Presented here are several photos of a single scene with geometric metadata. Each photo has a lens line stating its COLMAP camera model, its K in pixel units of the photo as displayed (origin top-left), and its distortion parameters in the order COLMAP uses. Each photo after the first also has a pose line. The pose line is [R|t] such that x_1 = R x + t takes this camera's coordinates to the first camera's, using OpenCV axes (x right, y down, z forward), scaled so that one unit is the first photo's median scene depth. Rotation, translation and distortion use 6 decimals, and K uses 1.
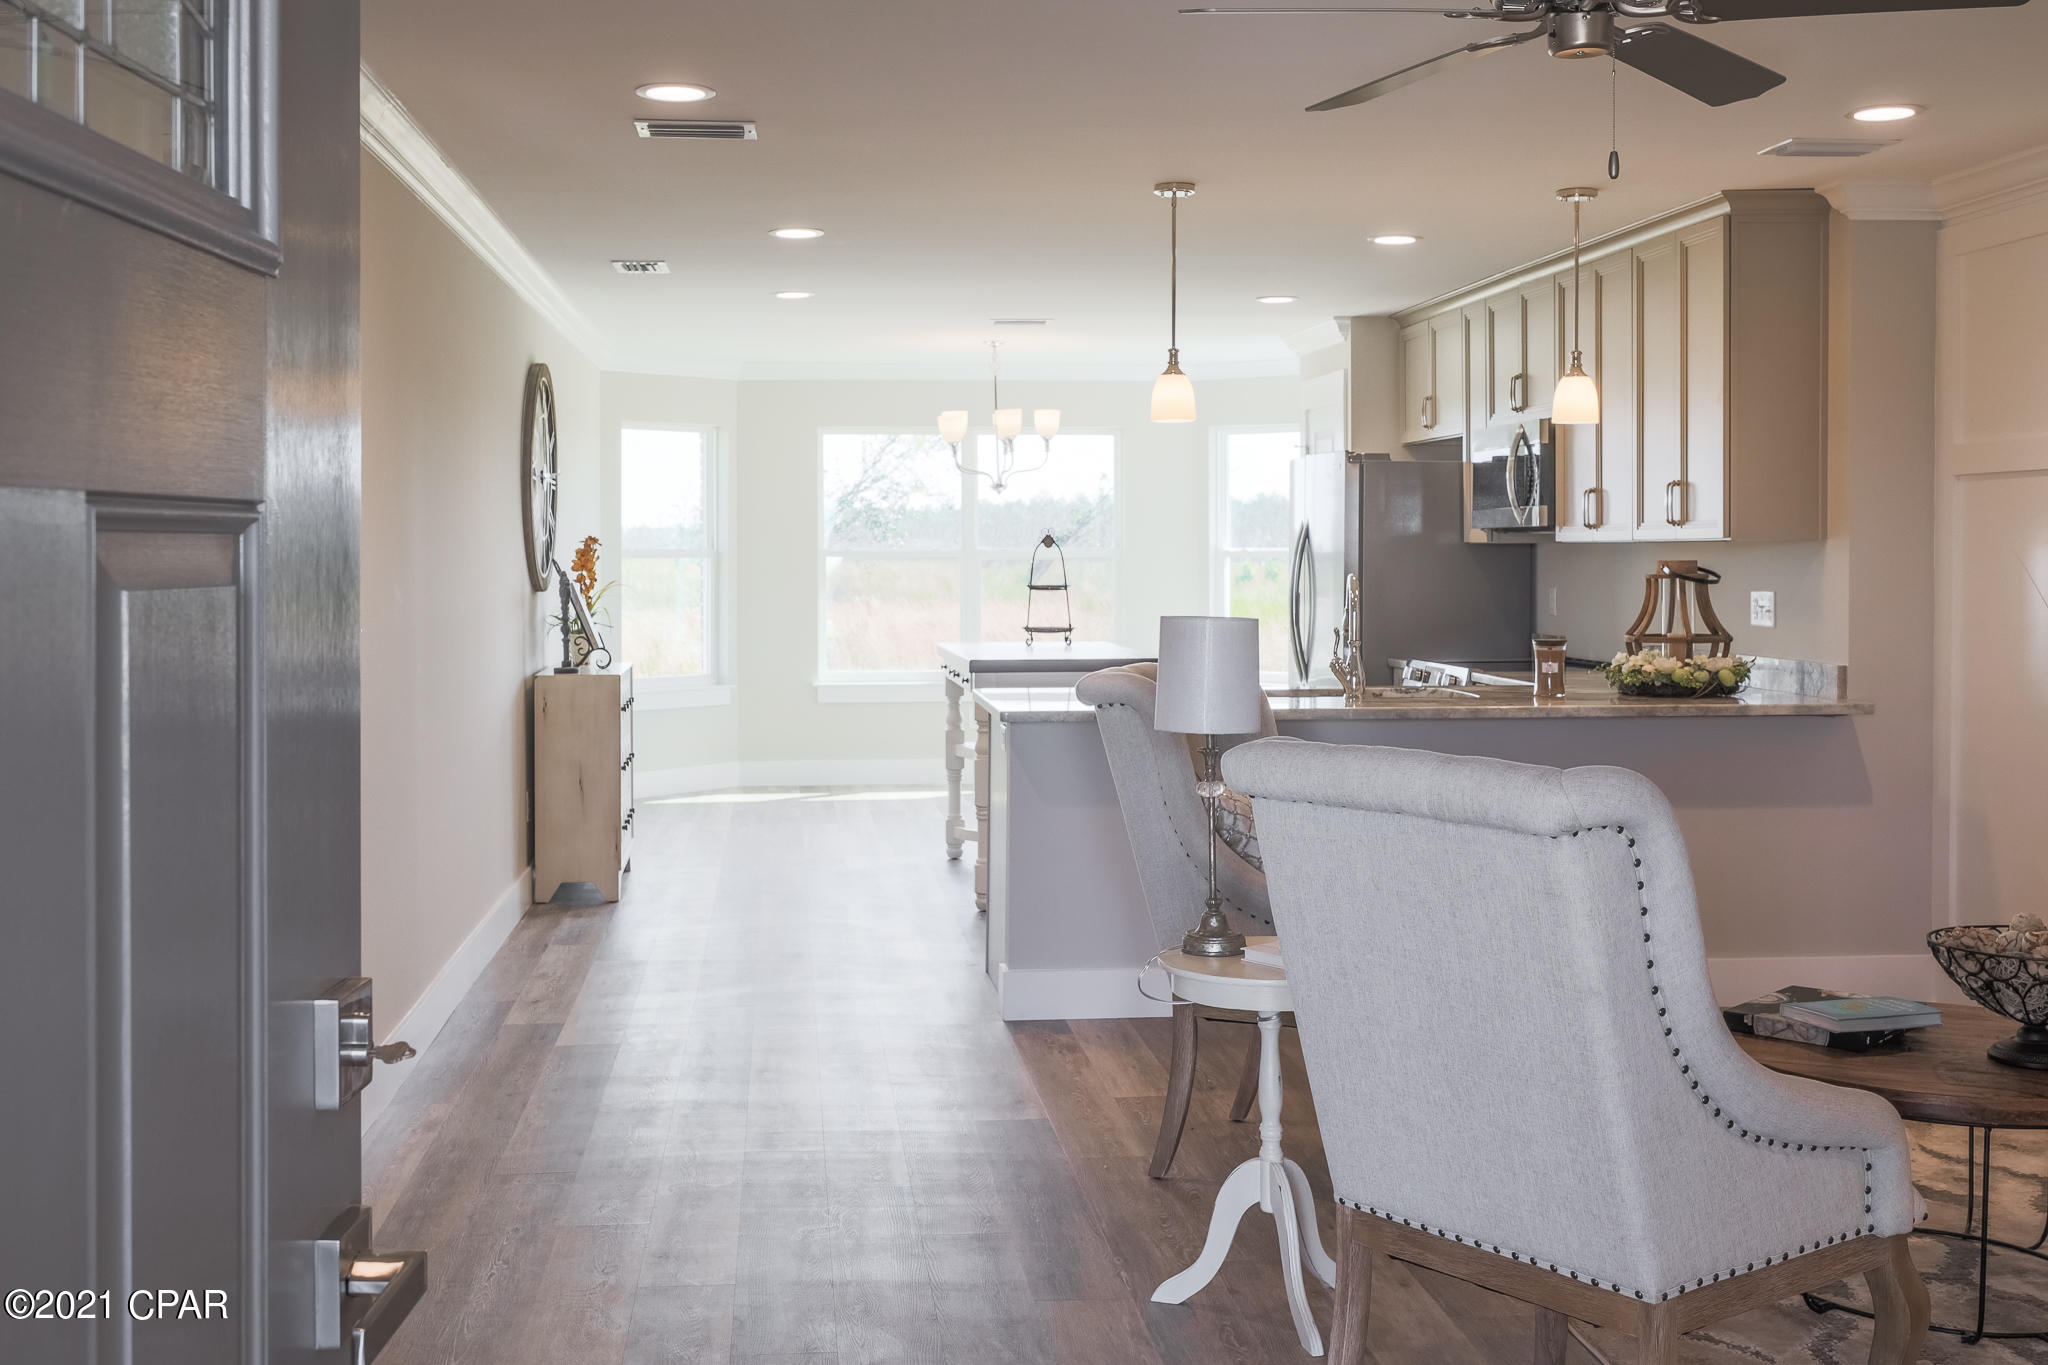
lens RADIAL K [[2128.0, 0, 1020.1], [0, 2128.0, 534.5], [0, 0, 1]] dist [0.154122, -0.002122]
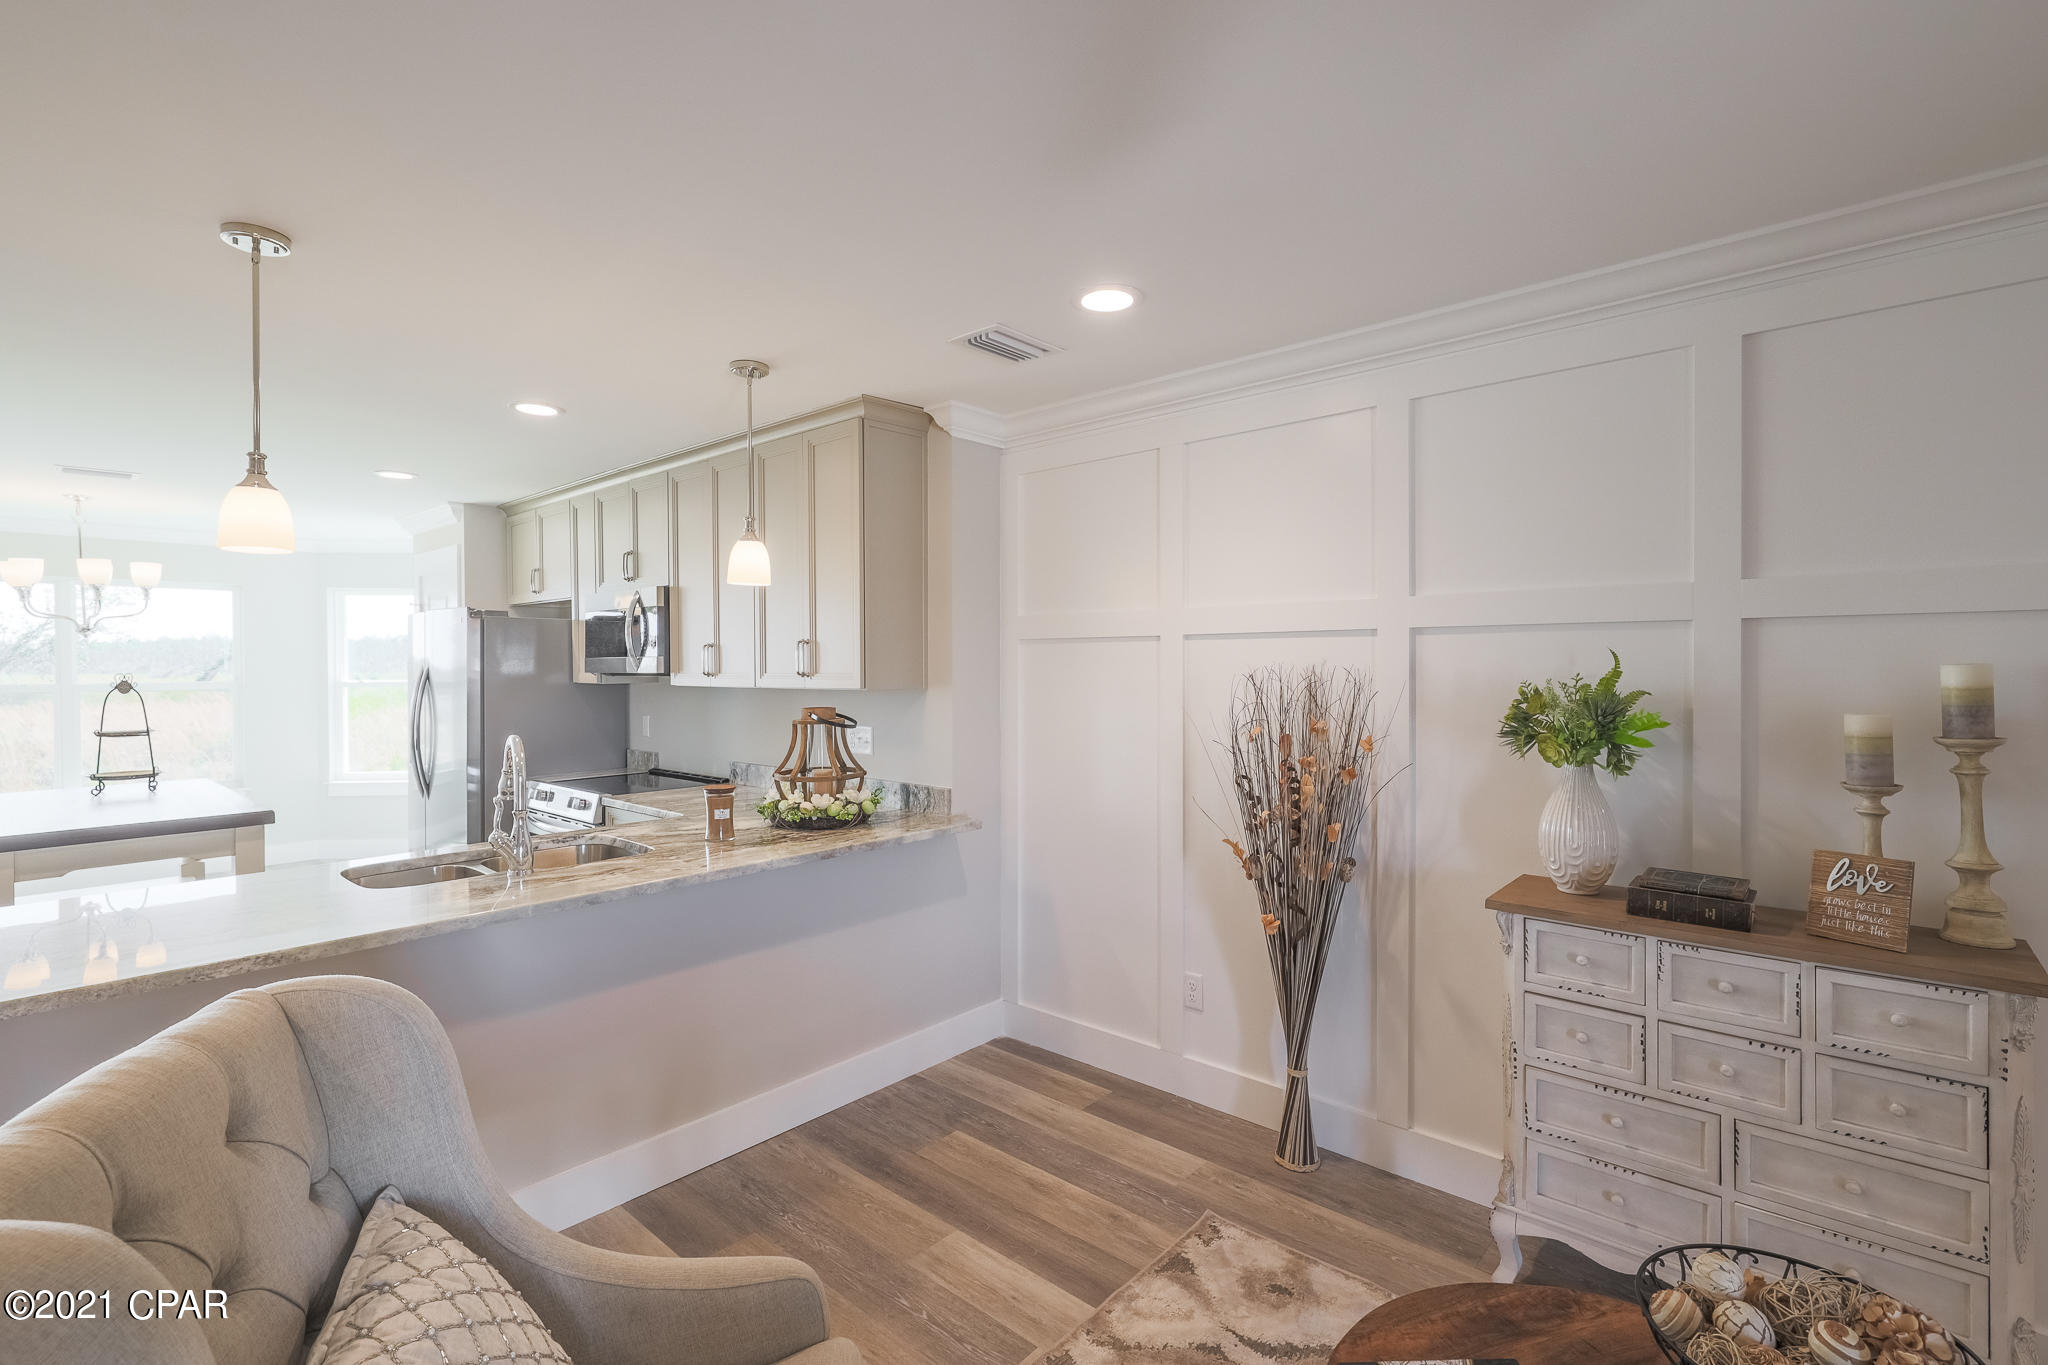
lens RADIAL K [[921.6, 0, 1022.9], [0, 921.6, 671.3], [0, 0, 1]] dist [0.002333, 0.000781]
pose [[0.744344, -0.009136, 0.667734, 0.038636], [-0.000710, 0.999895, 0.014471, -0.011156], [-0.667796, -0.011246, 0.744259, 0.409799]]
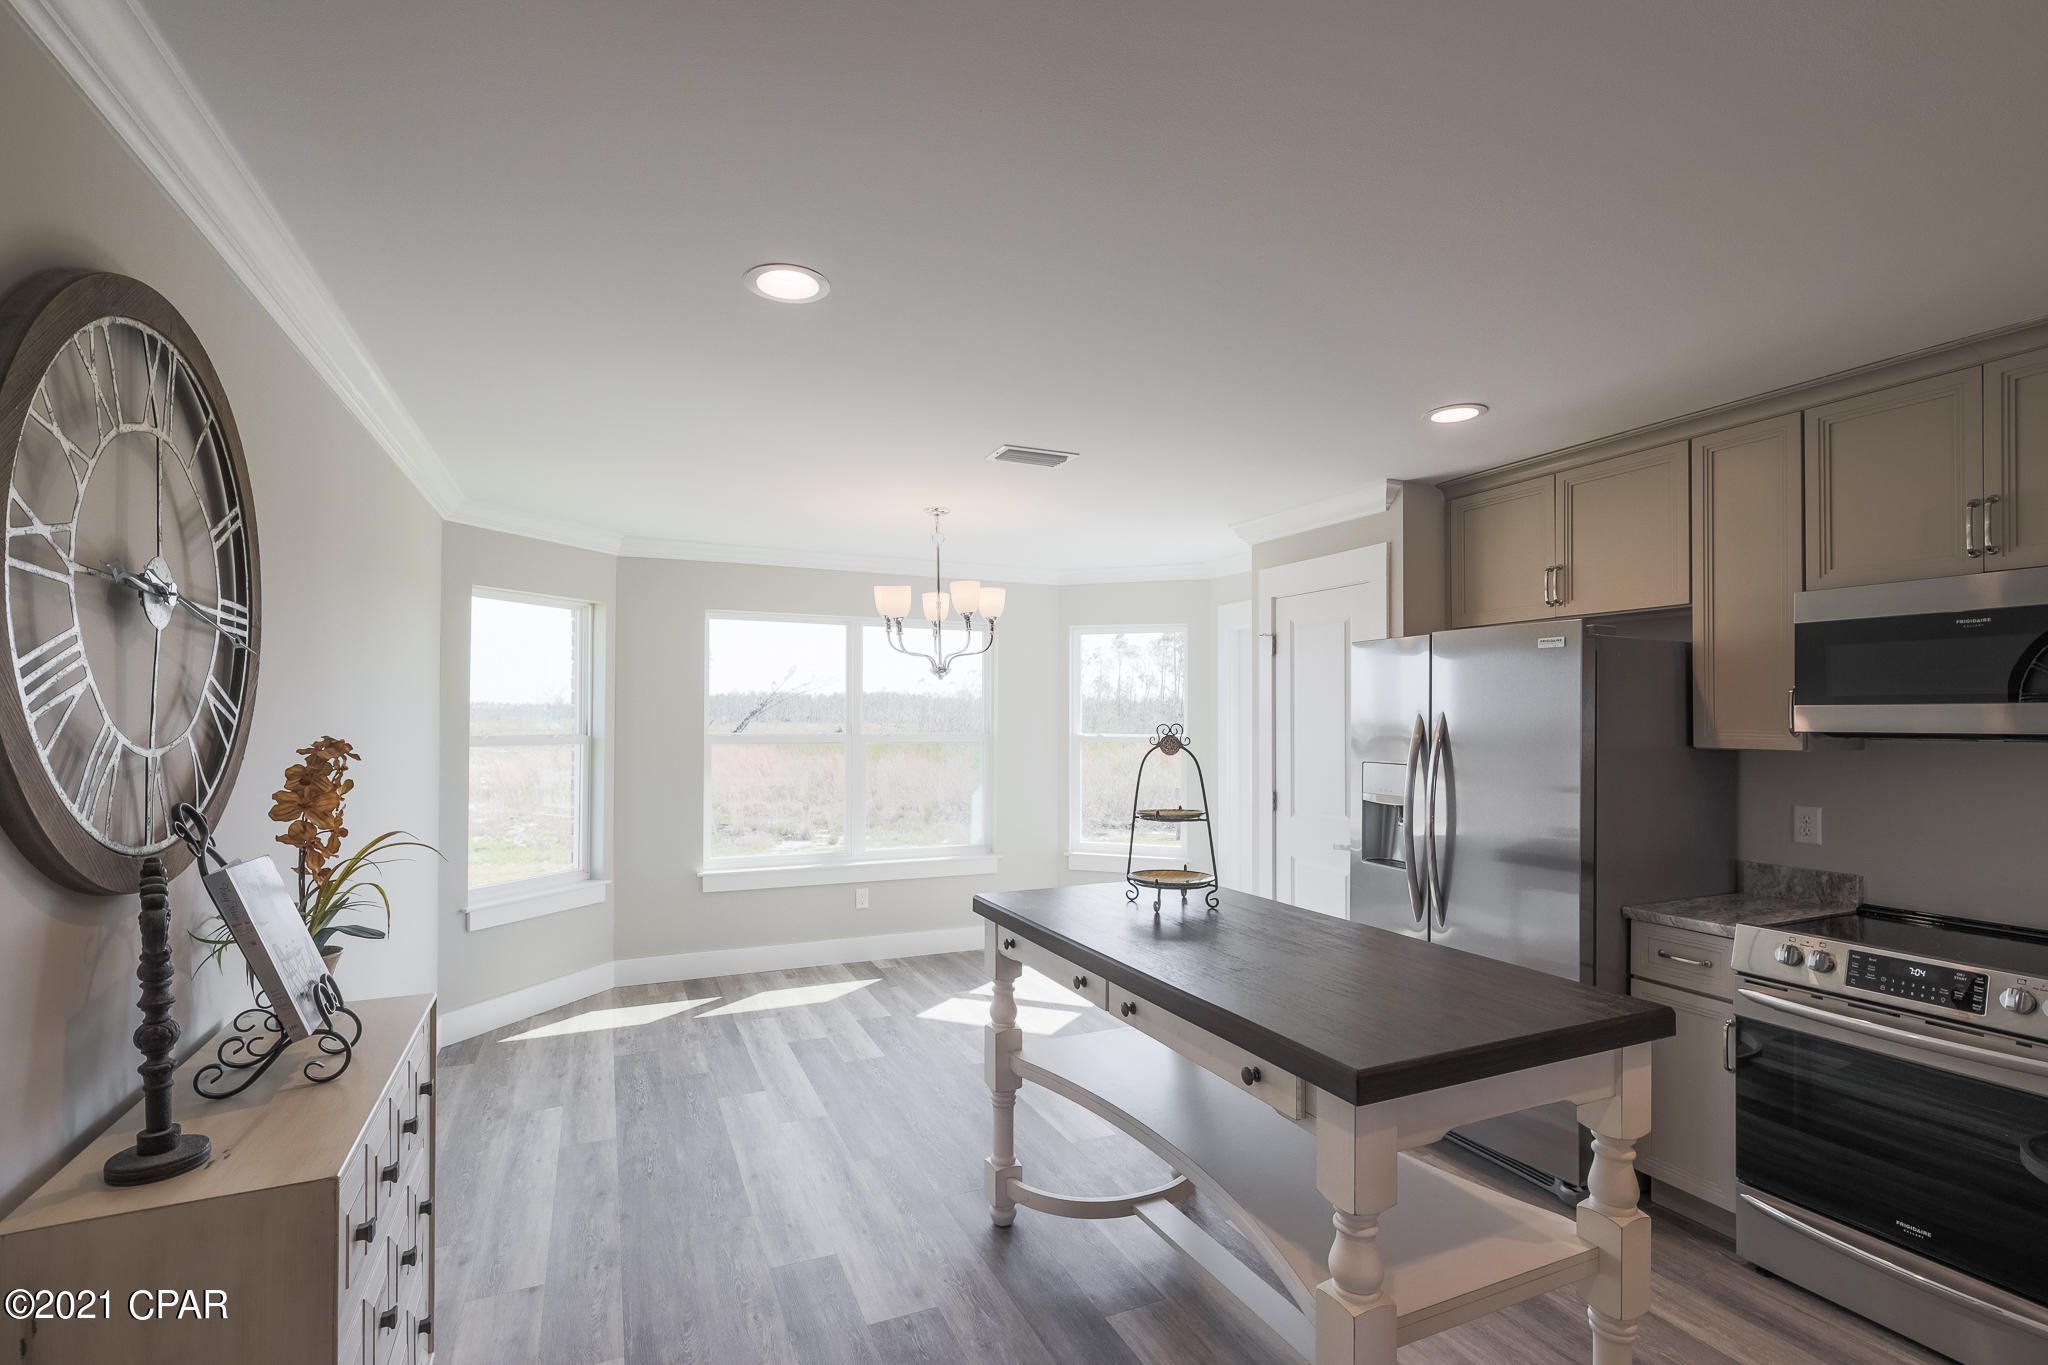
lens RADIAL K [[925.3, 0, 1023.2], [0, 925.3, 709.5], [0, 0, 1]] dist [0.017468, 0.000066]
pose [[0.950668, 0.010454, 0.310034, -0.121628], [-0.009922, 0.999945, -0.003291, -0.006232], [-0.310051, 0.000053, 0.950720, 0.764598]]
